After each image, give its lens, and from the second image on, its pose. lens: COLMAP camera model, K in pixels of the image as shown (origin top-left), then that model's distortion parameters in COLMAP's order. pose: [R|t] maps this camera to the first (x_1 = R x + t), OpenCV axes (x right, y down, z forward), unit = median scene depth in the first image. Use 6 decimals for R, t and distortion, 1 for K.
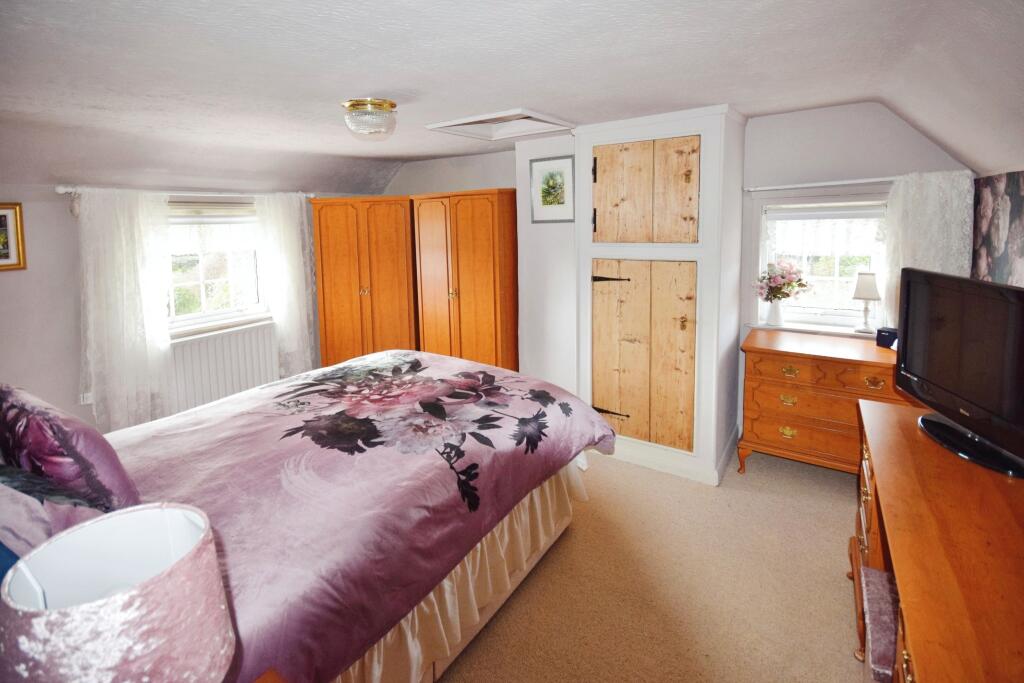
lens RADIAL K [[454.5, 0, 531.2], [0, 454.5, 250.6], [0, 0, 1]] dist [-0.002124, -0.001054]
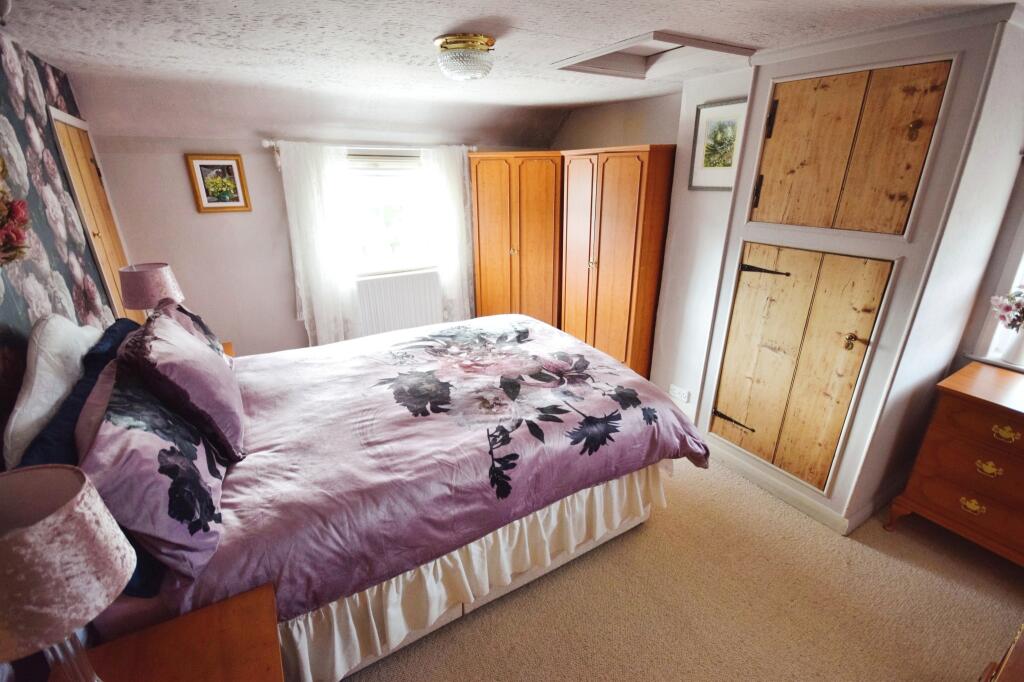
lens RADIAL K [[454.5, 0, 515.0], [0, 454.5, 342.0], [0, 0, 1]] dist [-0.002124, -0.001054]
pose [[0.909752, 0.171313, -0.378157, 0.117457], [-0.057925, 0.954359, 0.292991, -0.029181], [0.411091, -0.244644, 0.878153, 0.110566]]
